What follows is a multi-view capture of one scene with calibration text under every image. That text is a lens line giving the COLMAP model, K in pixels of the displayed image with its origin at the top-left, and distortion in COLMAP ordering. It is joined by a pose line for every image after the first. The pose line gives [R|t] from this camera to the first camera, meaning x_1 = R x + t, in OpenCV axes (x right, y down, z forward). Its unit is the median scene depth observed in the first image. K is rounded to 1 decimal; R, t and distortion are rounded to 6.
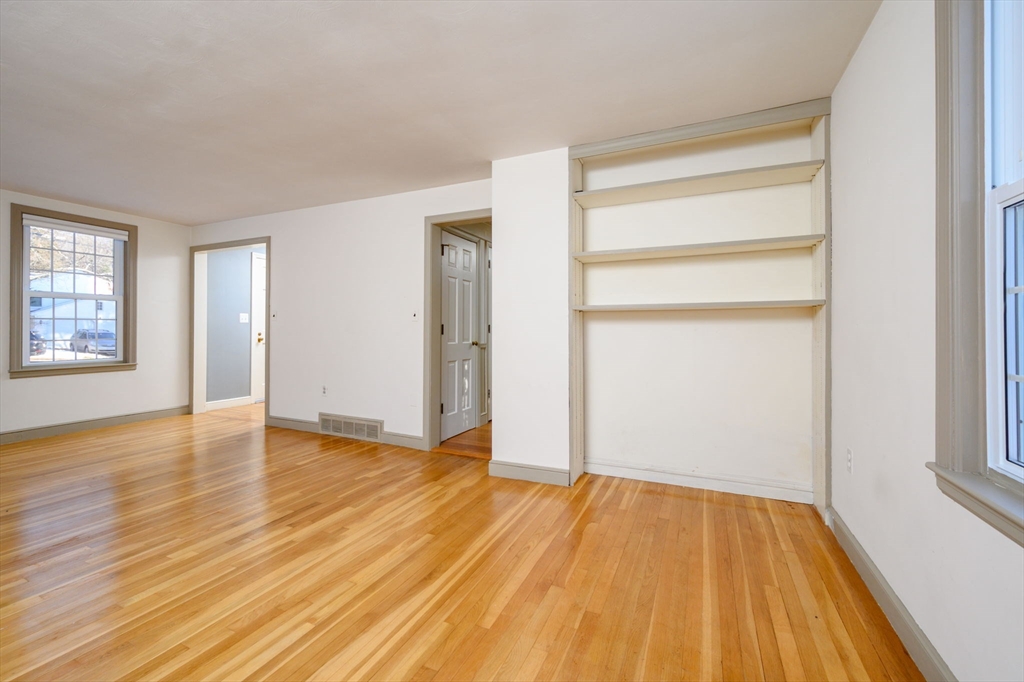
lens RADIAL K [[418.1, 0, 520.8], [0, 418.1, 330.0], [0, 0, 1]] dist [-0.000636, -0.000122]
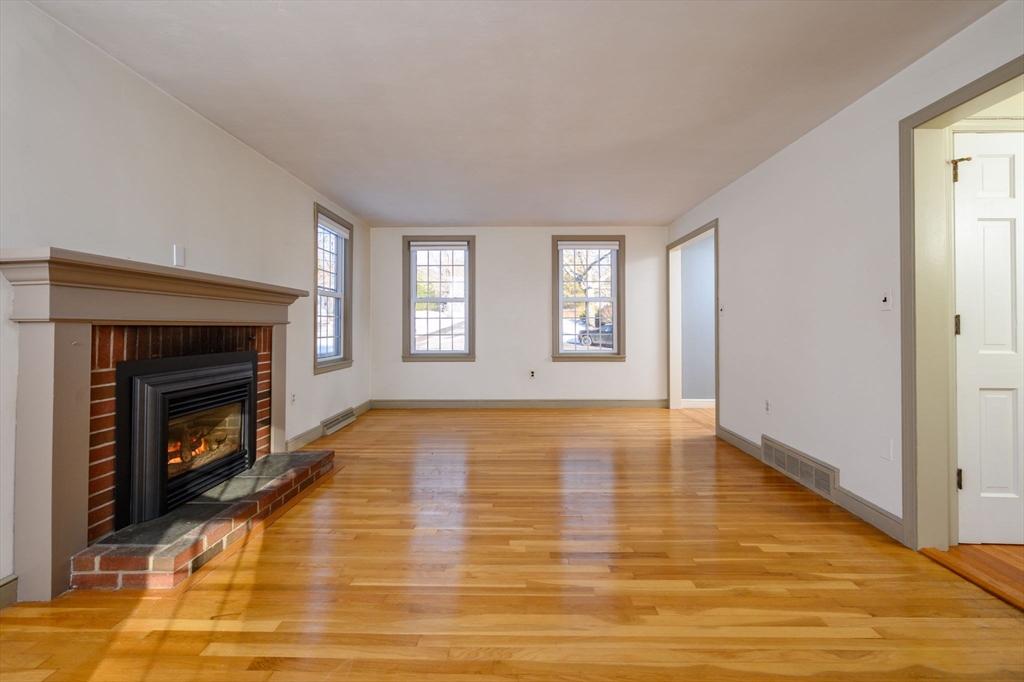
lens RADIAL K [[453.3, 0, 516.2], [0, 453.3, 319.4], [0, 0, 1]] dist [0.001303, 0.000475]
pose [[0.400734, -0.016177, -0.916052, 0.108706], [0.001916, 0.999857, -0.016819, 0.001154], [0.916193, 0.004985, 0.400707, 0.279026]]
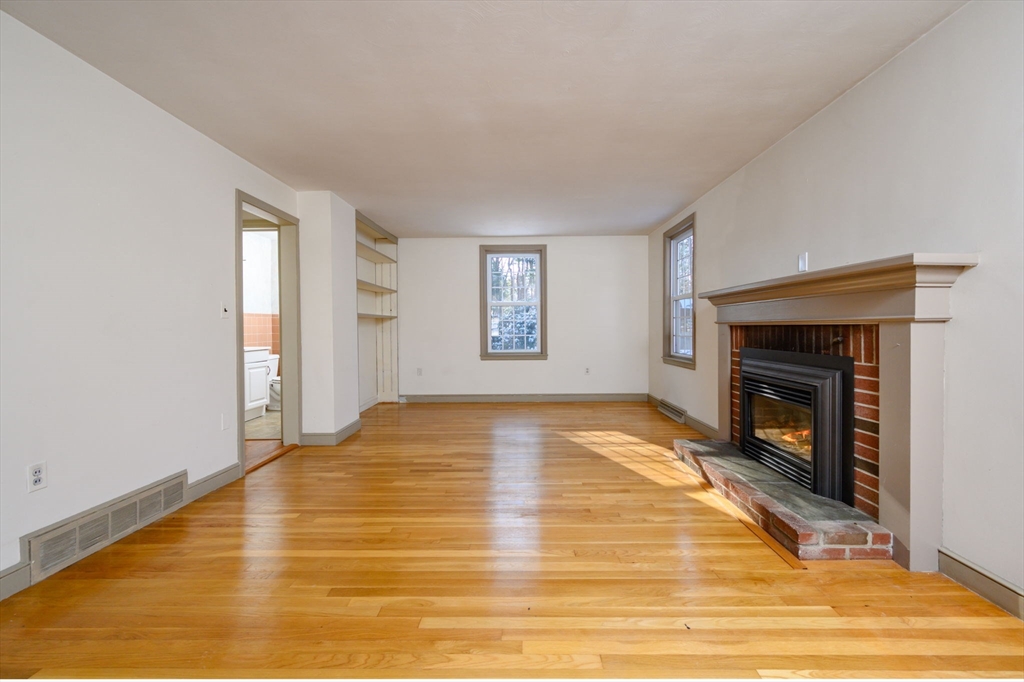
lens RADIAL K [[418.1, 0, 520.8], [0, 418.1, 330.0], [0, 0, 1]] dist [-0.000636, -0.000122]
pose [[-0.407975, -0.004853, 0.912980, -1.135119], [0.004981, 0.999959, 0.007541, -0.000900], [-0.912979, 0.007624, -0.407934, 0.794298]]
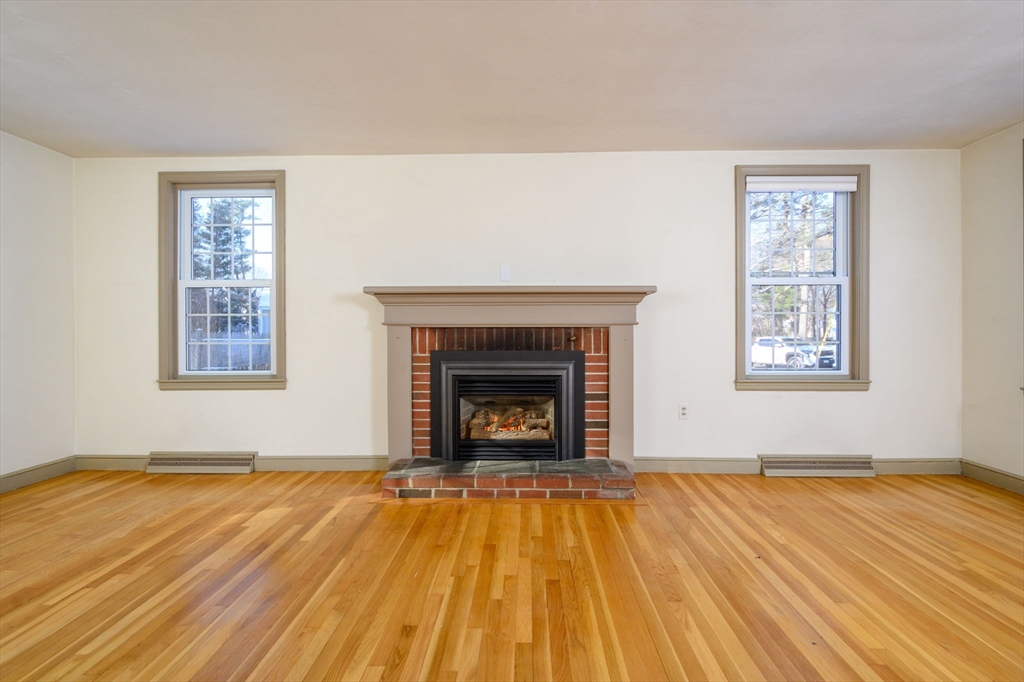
lens RADIAL K [[445.2, 0, 515.3], [0, 445.2, 329.4], [0, 0, 1]] dist [0.000330, -0.000080]
pose [[-0.920606, 0.001558, -0.390489, -0.385255], [0.001188, 0.999999, 0.001190, 0.001134], [0.390491, 0.000632, -0.920607, 0.875977]]
